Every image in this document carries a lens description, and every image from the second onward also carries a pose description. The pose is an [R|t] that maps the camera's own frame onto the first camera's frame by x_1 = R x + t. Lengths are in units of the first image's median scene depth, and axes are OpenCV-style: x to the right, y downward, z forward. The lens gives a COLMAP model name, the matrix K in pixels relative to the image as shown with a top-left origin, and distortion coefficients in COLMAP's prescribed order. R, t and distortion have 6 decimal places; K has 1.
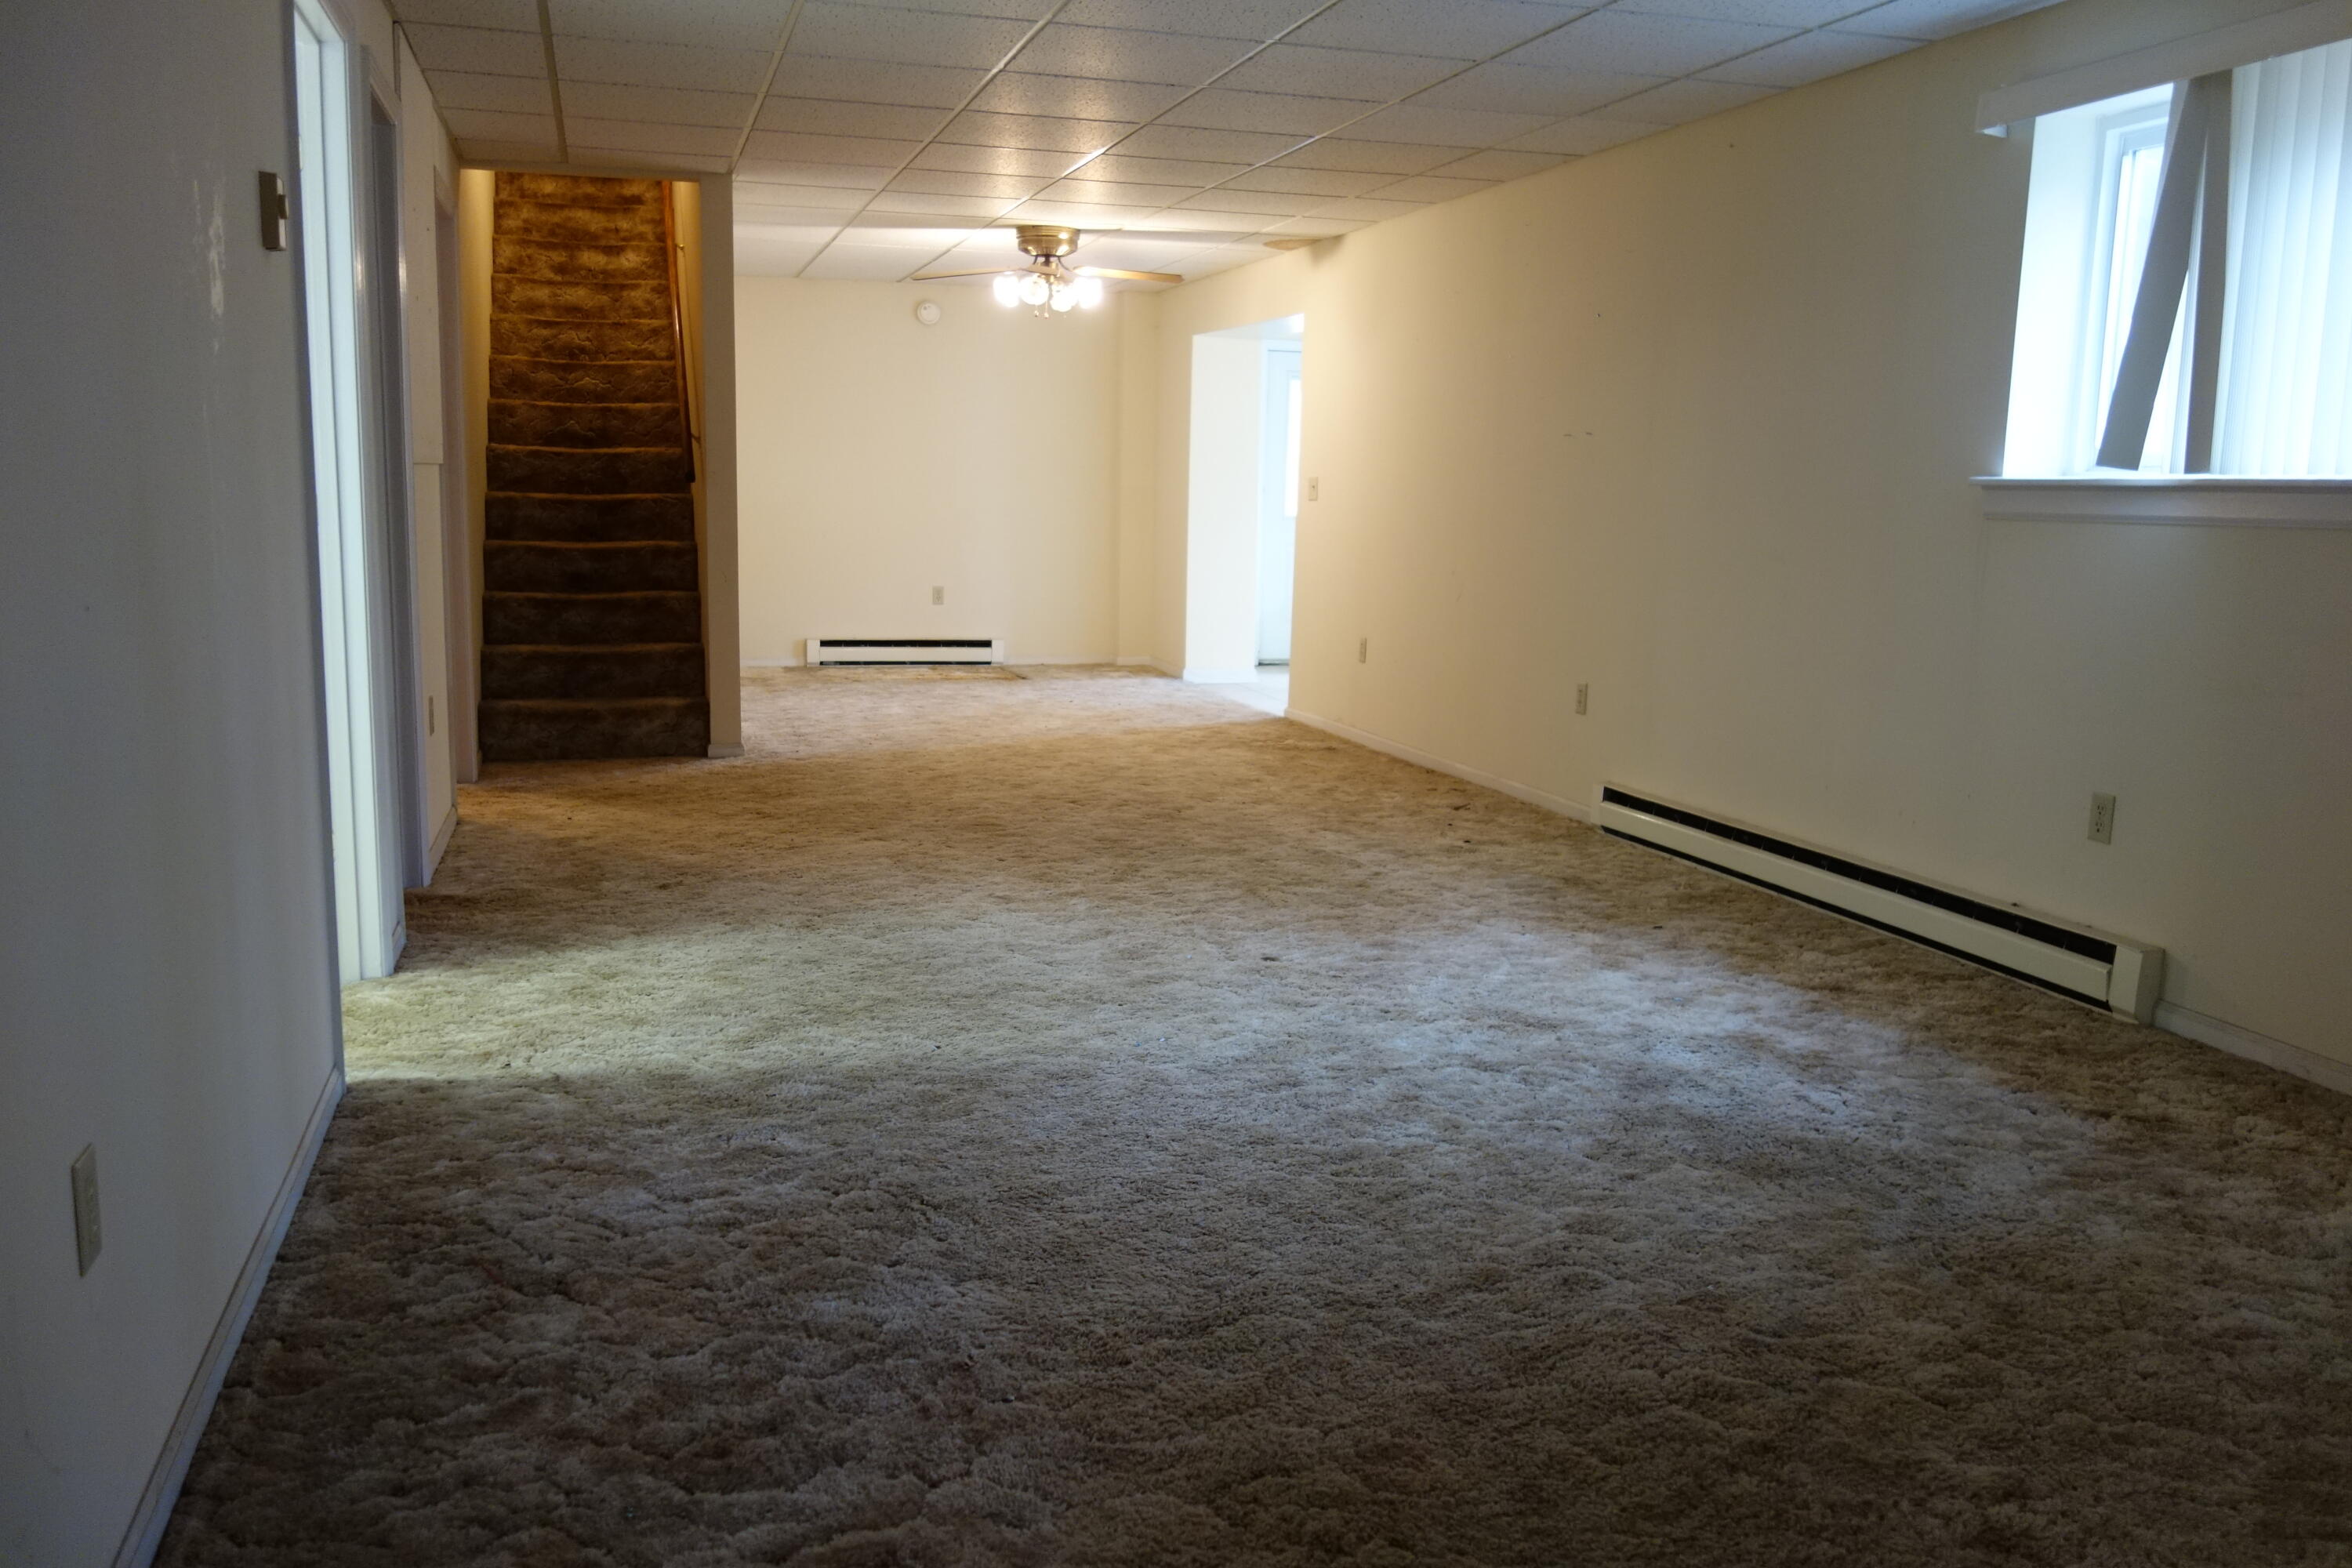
lens RADIAL K [[1854.8, 0, 1169.6], [0, 1854.8, 791.8], [0, 0, 1]] dist [-0.012509, -0.011011]
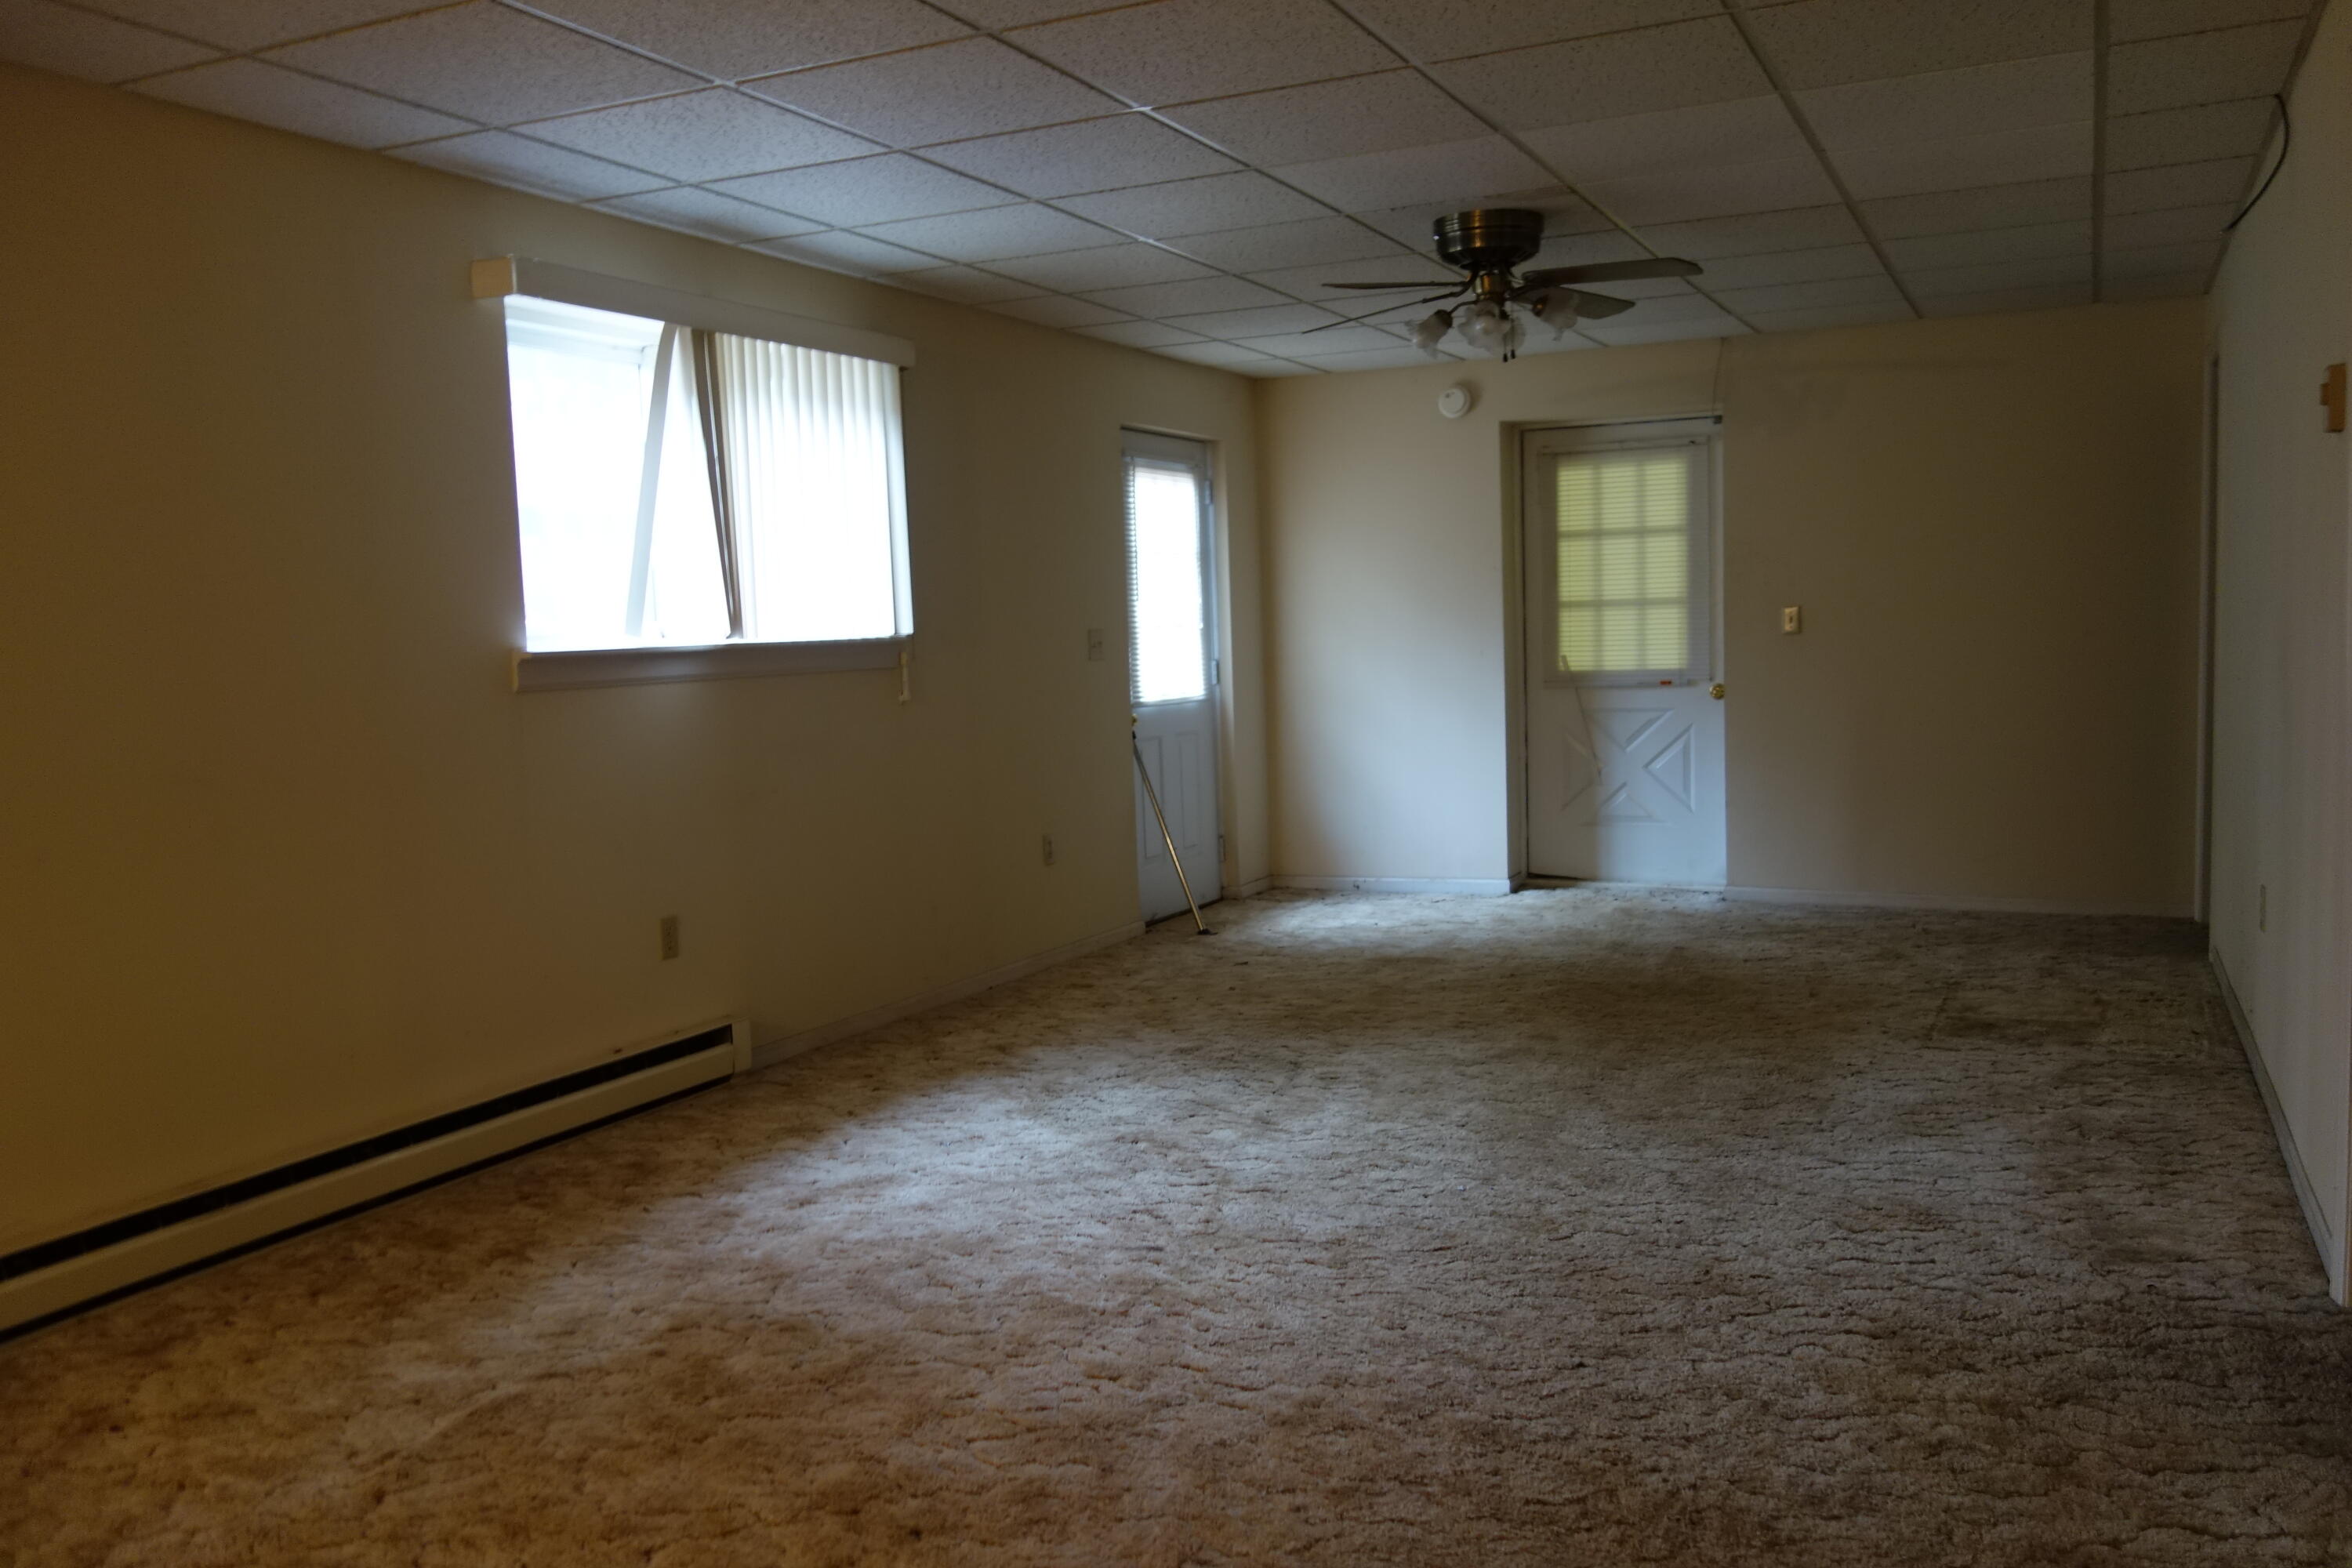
lens RADIAL K [[1854.8, 0, 1169.6], [0, 1854.8, 791.8], [0, 0, 1]] dist [-0.012509, -0.011011]
pose [[-0.731912, -0.060959, 0.678667, -0.522878], [0.128089, 0.965926, 0.224899, -0.305066], [-0.669252, 0.251536, -0.699165, 1.633405]]
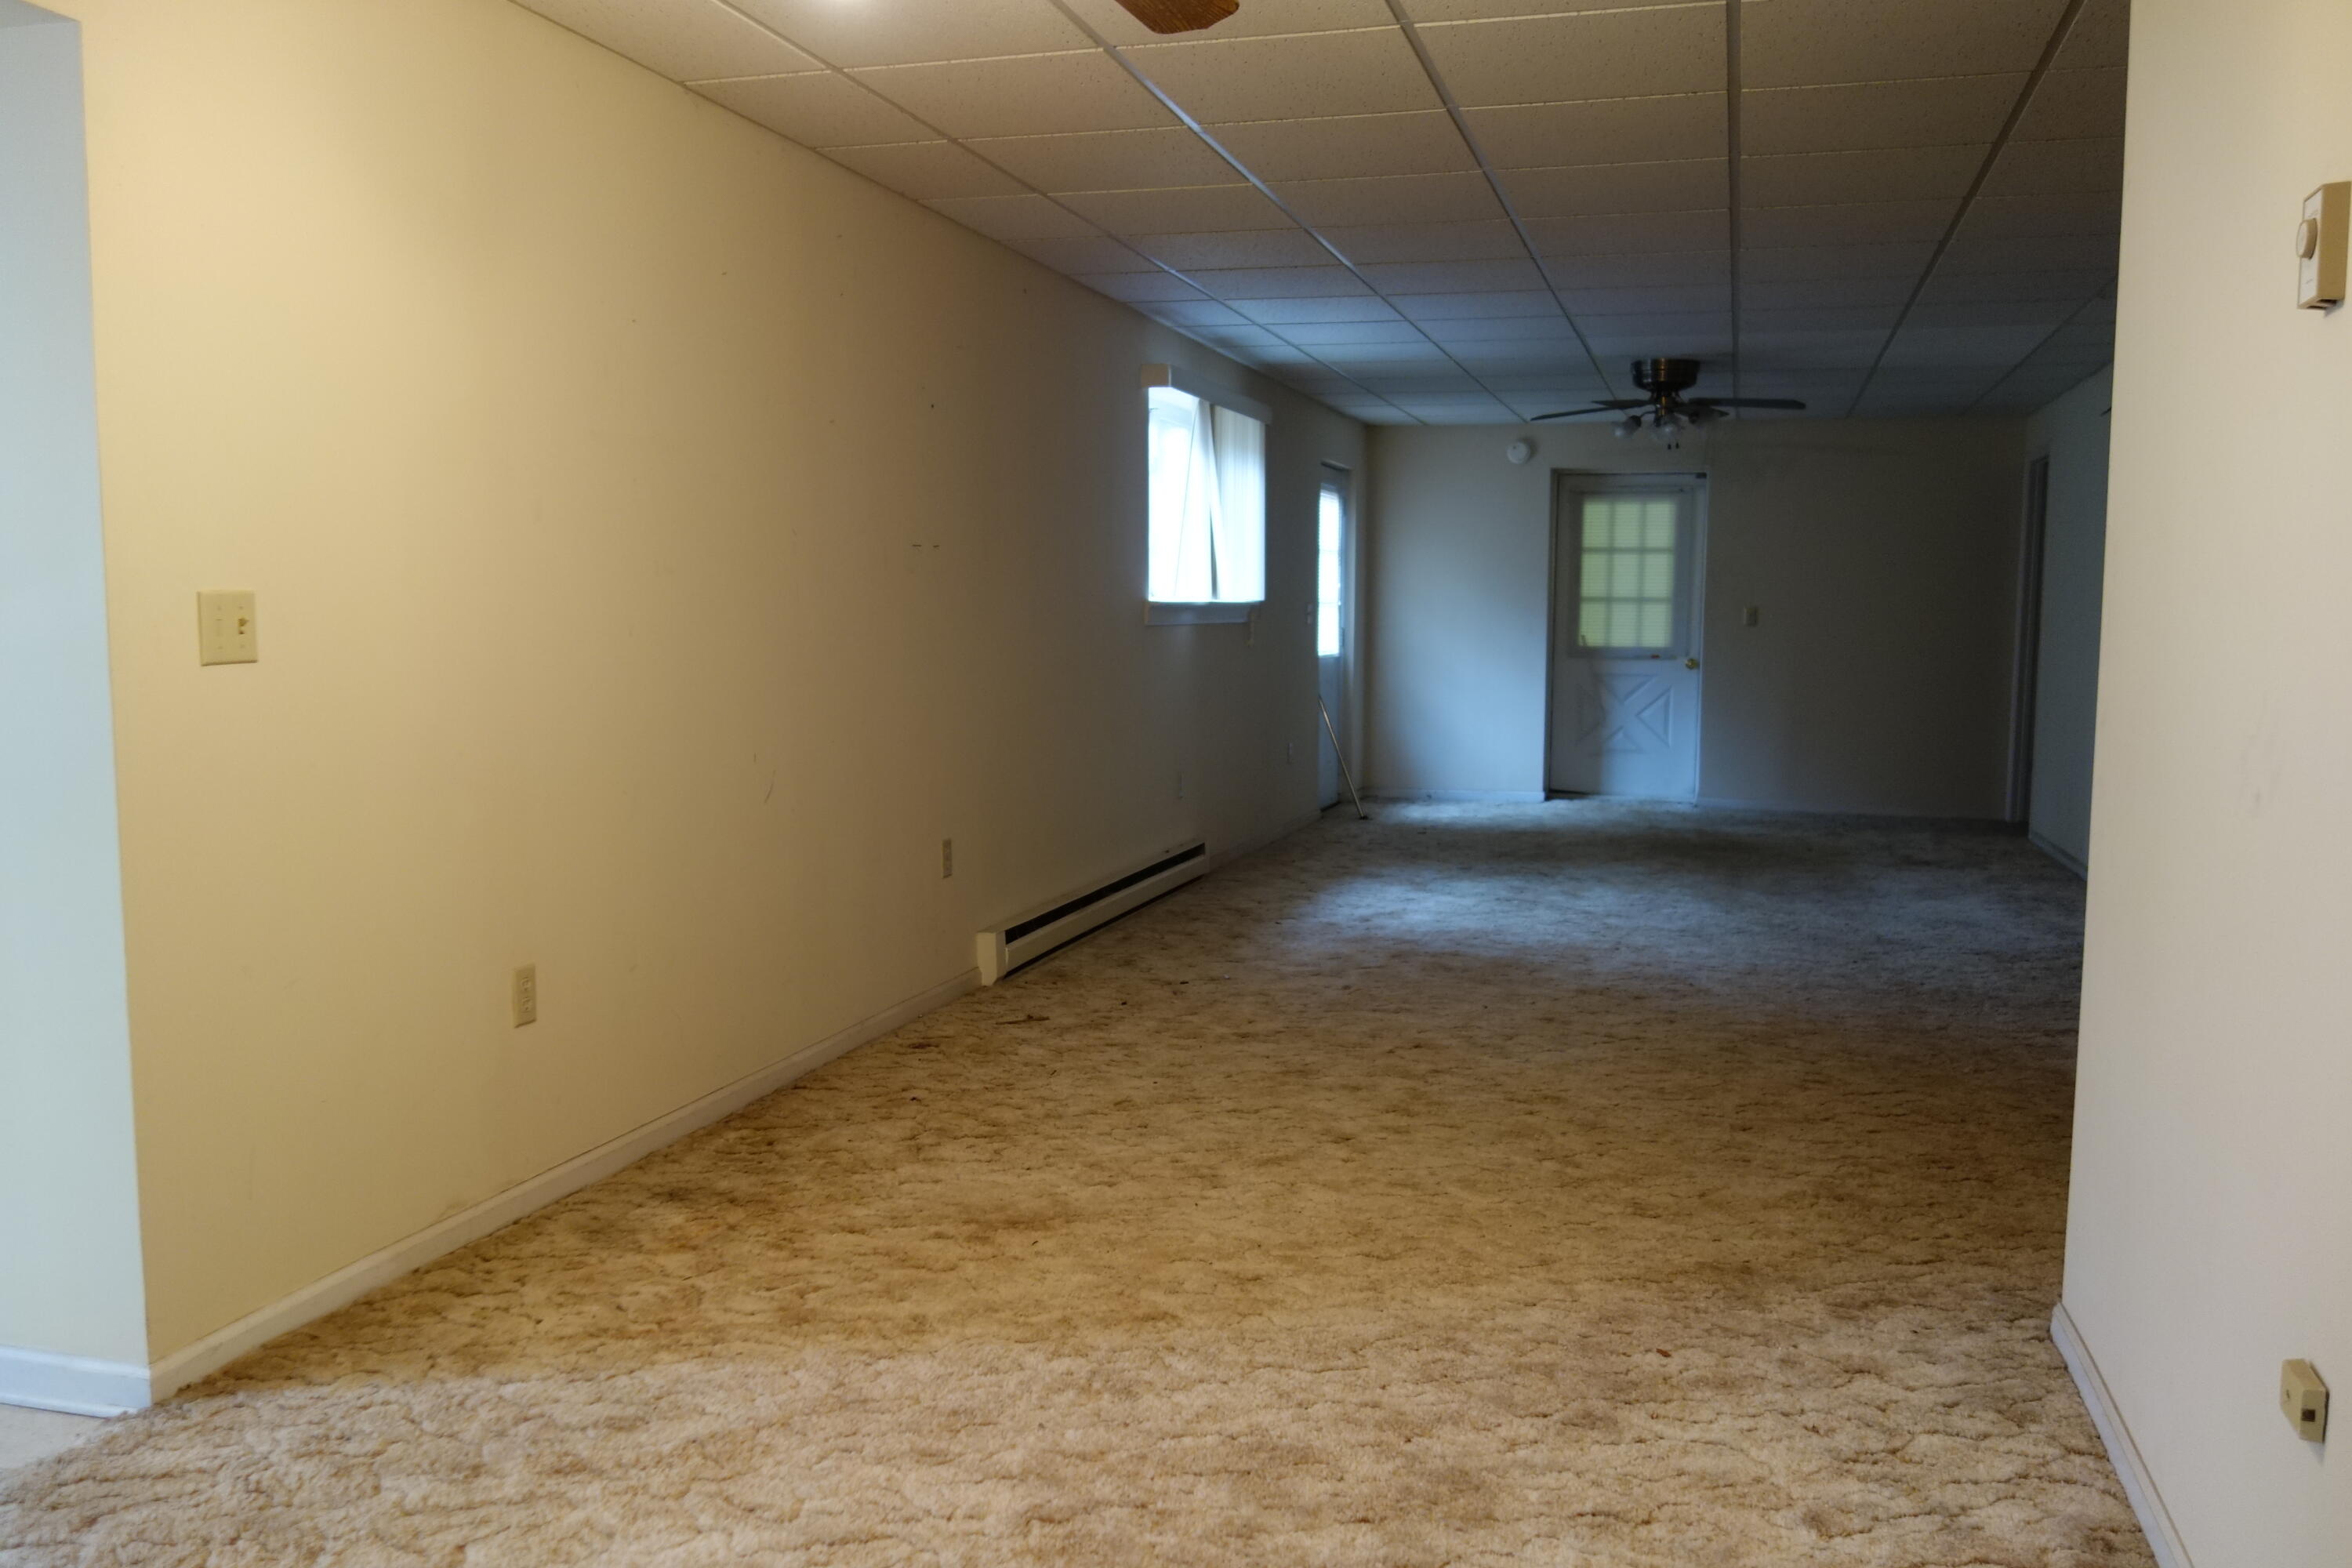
lens RADIAL K [[1854.8, 0, 1169.6], [0, 1854.8, 791.8], [0, 0, 1]] dist [-0.012509, -0.011011]
pose [[-0.830099, -0.085929, 0.550955, -0.524257], [0.065805, 0.966055, 0.249814, -0.458365], [-0.553719, 0.243626, -0.796267, 2.564903]]
